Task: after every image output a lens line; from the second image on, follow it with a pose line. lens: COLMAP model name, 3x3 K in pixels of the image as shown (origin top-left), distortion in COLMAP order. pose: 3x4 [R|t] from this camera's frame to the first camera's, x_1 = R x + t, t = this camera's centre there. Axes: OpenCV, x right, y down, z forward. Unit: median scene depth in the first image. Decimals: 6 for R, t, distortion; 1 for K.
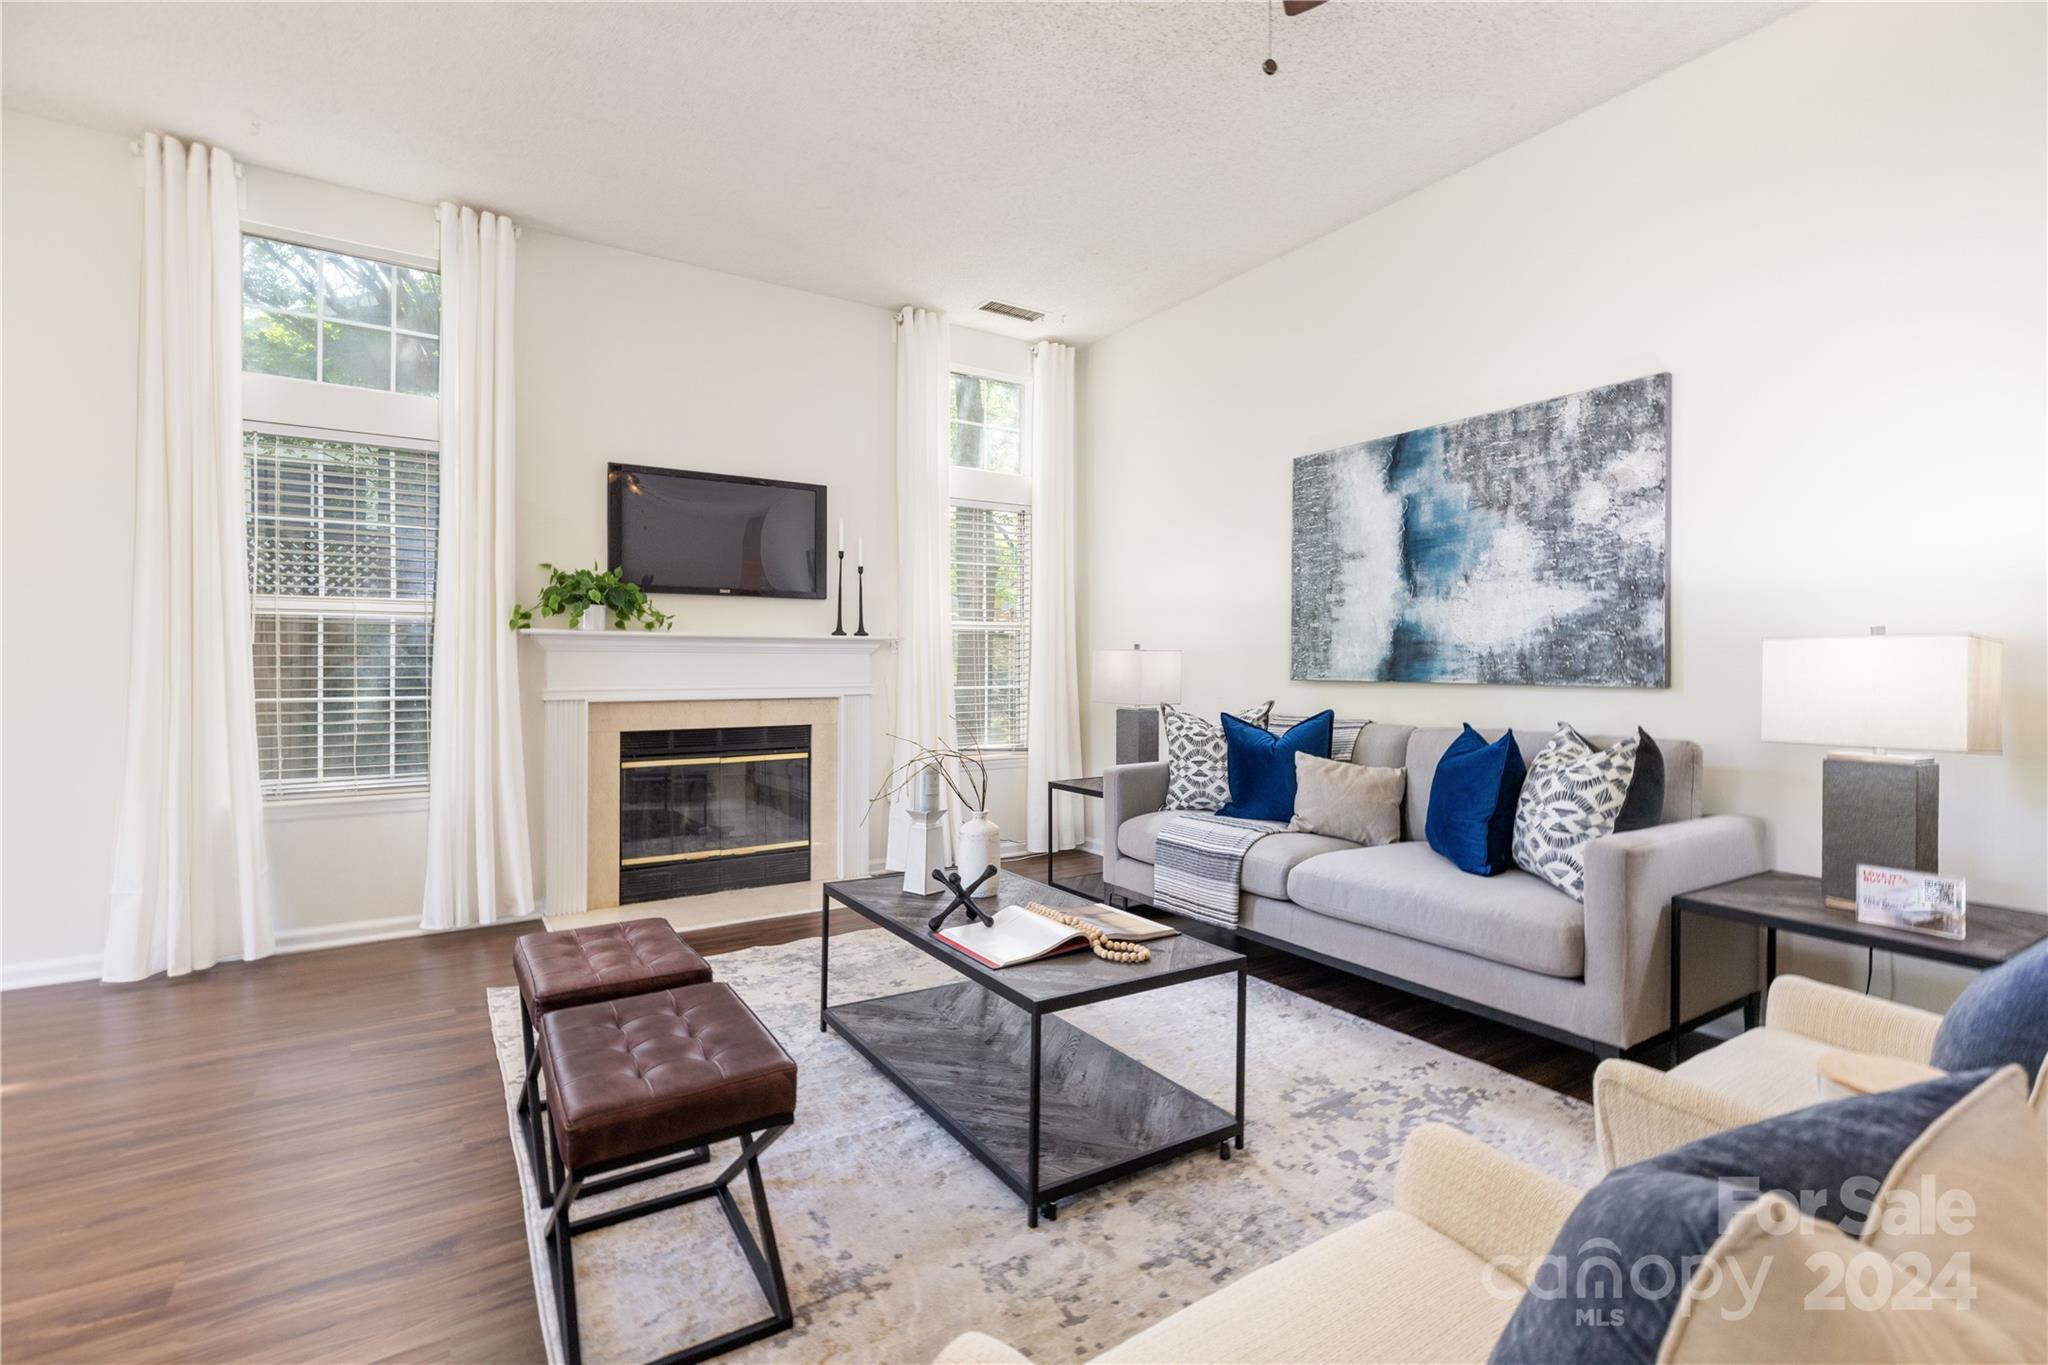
lens RADIAL K [[934.4, 0, 1028.7], [0, 934.4, 672.7], [0, 0, 1]] dist [0.003743, 0.000279]
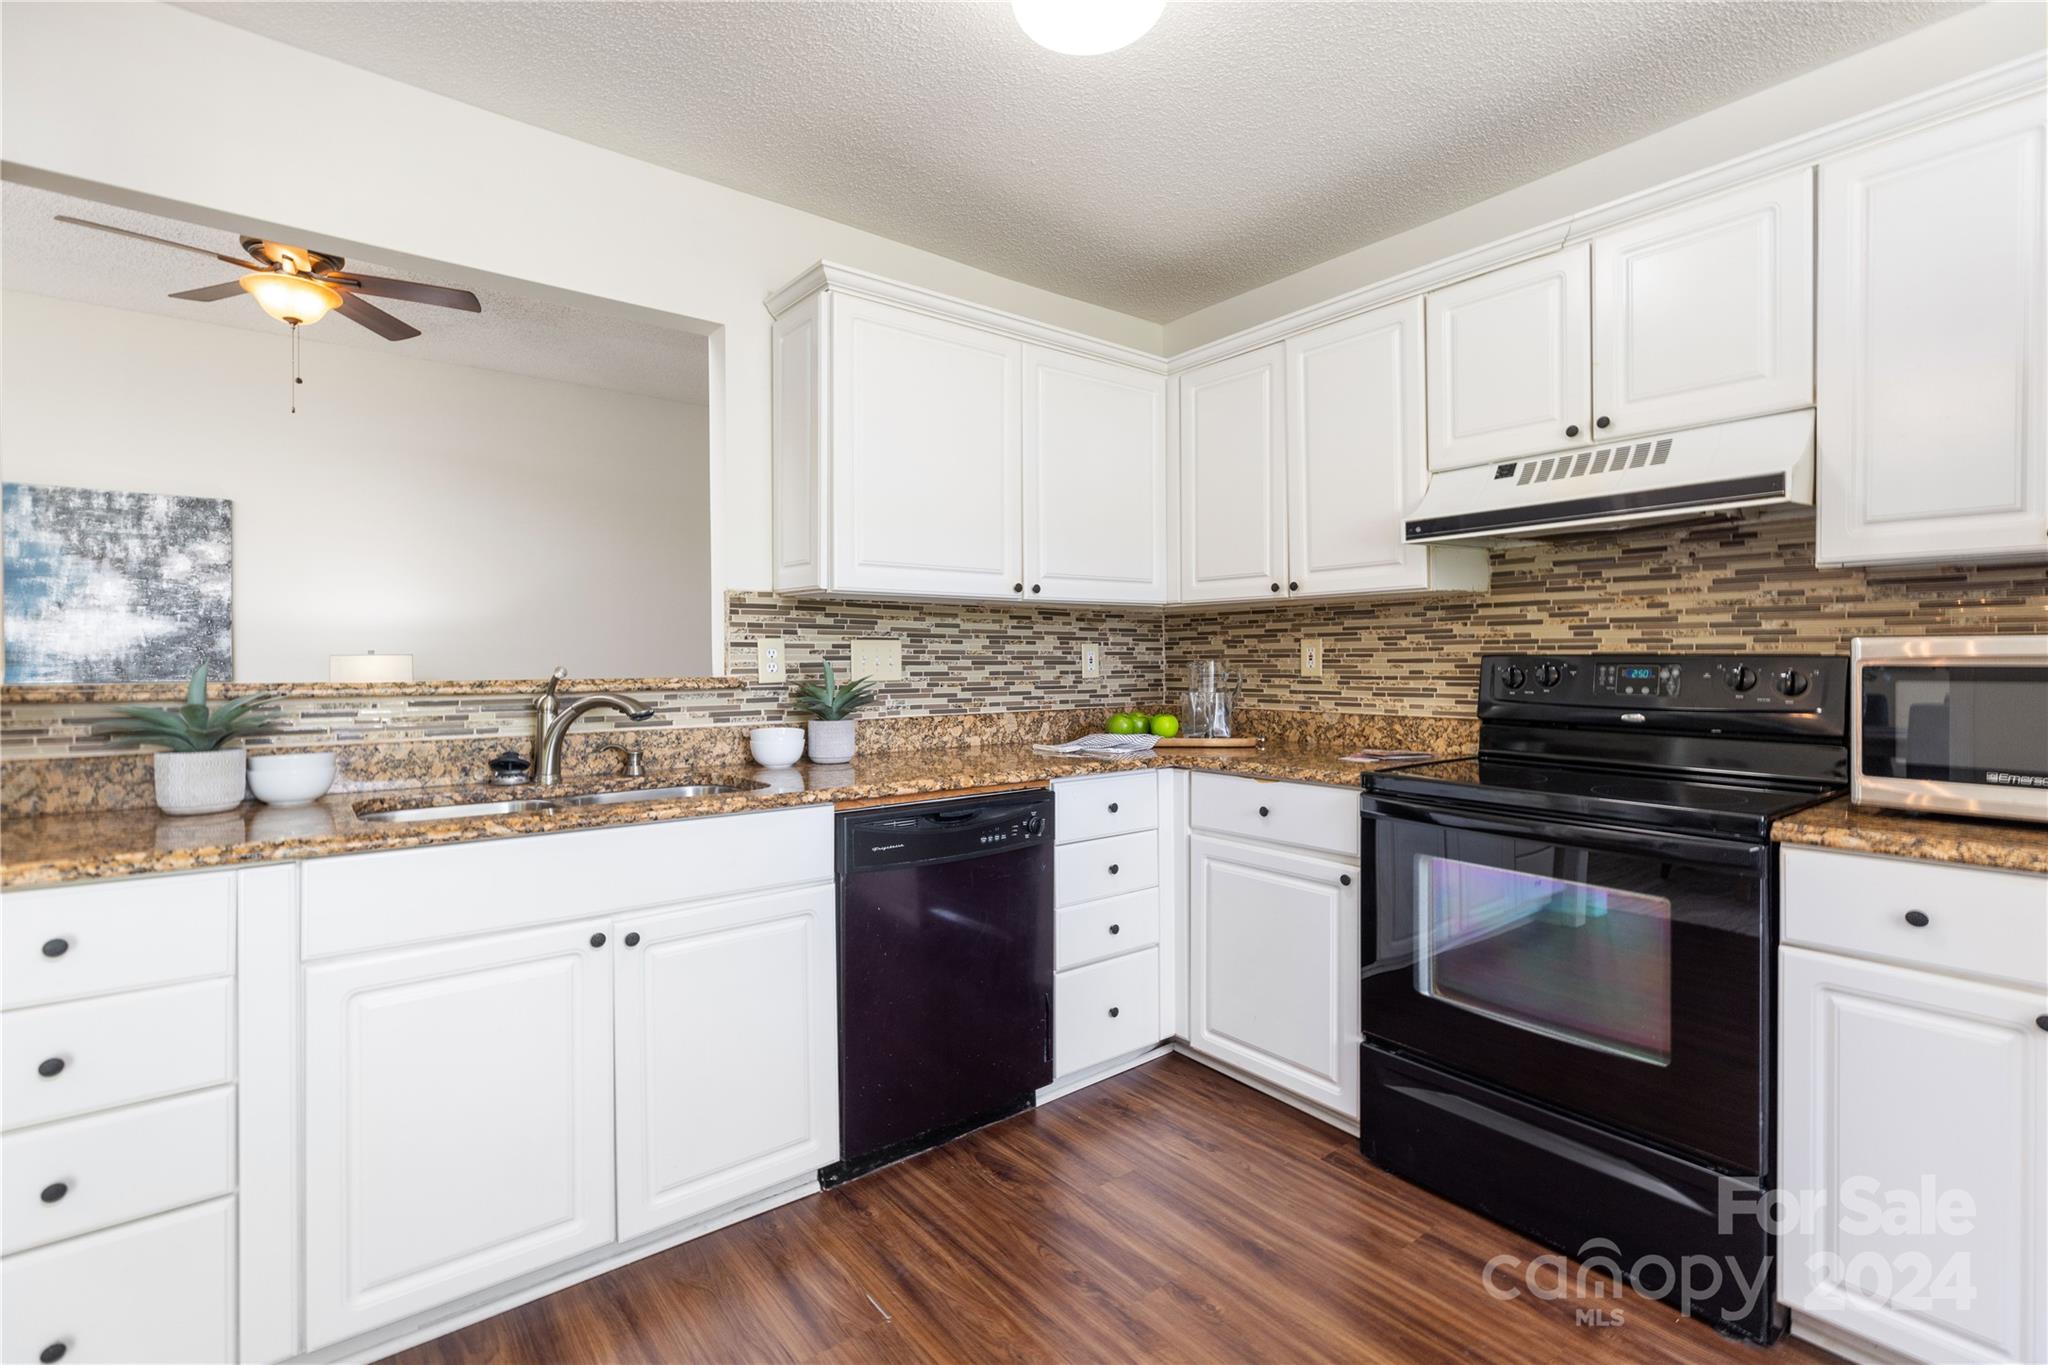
lens RADIAL K [[934.4, 0, 1016.5], [0, 934.4, 661.7], [0, 0, 1]] dist [0.003743, 0.000279]
pose [[-0.100580, -0.004099, 0.994920, -1.007808], [0.014242, 0.999883, 0.005559, -0.007213], [-0.994827, 0.014729, -0.100510, -0.230967]]
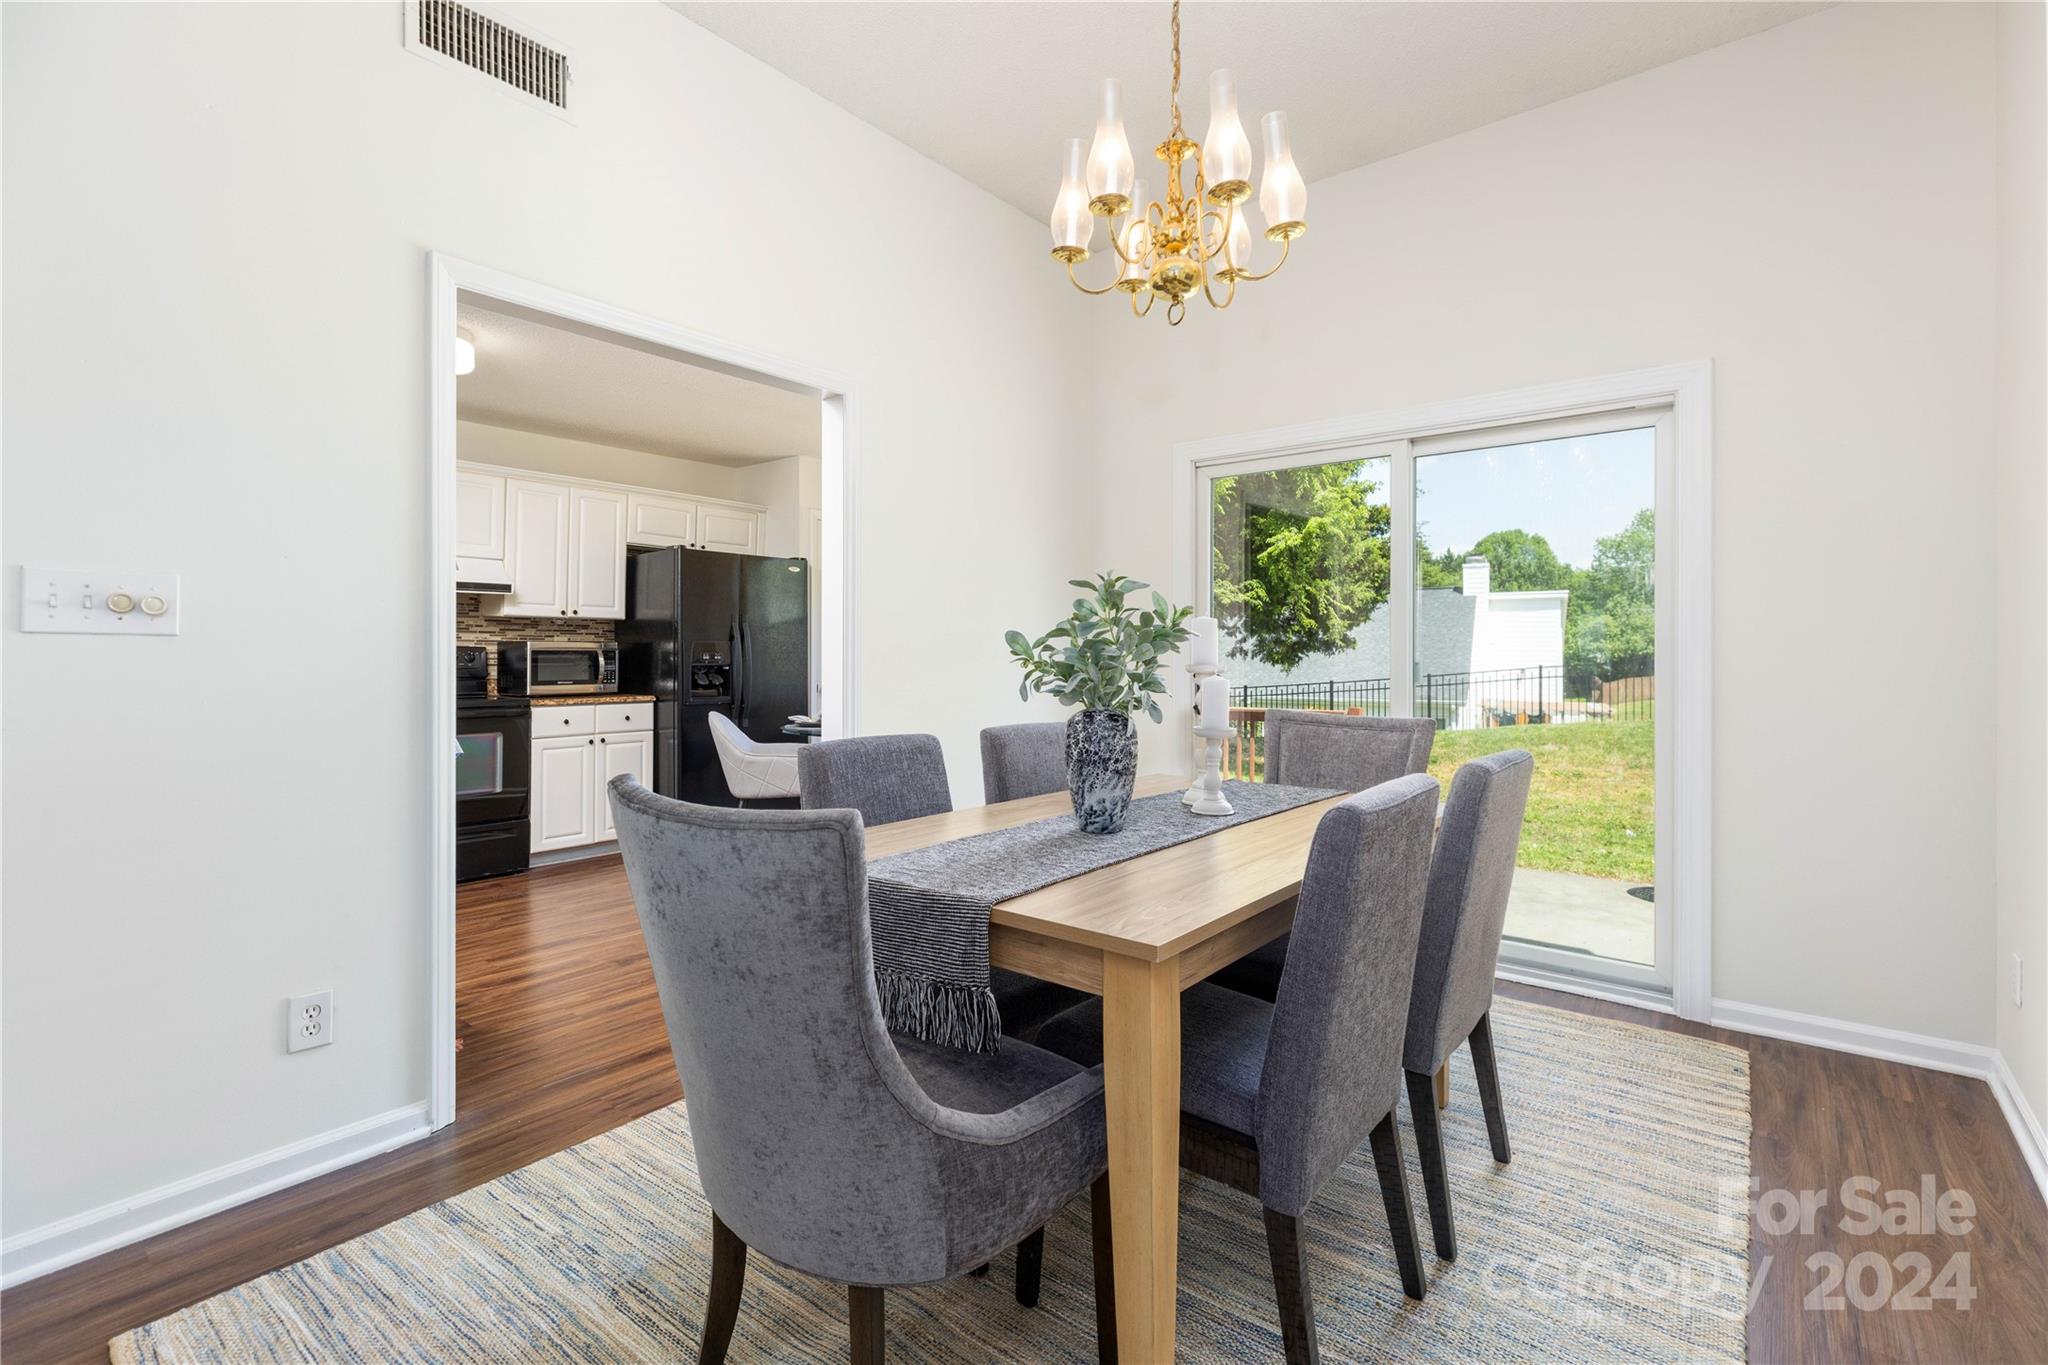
lens RADIAL K [[934.4, 0, 1033.2], [0, 934.4, 656.1], [0, 0, 1]] dist [0.003743, 0.000279]
pose [[-0.944202, 0.000563, -0.329368, -0.847510], [-0.004270, 0.999894, 0.013952, -0.011245], [0.329340, 0.014580, -0.944099, 0.905173]]
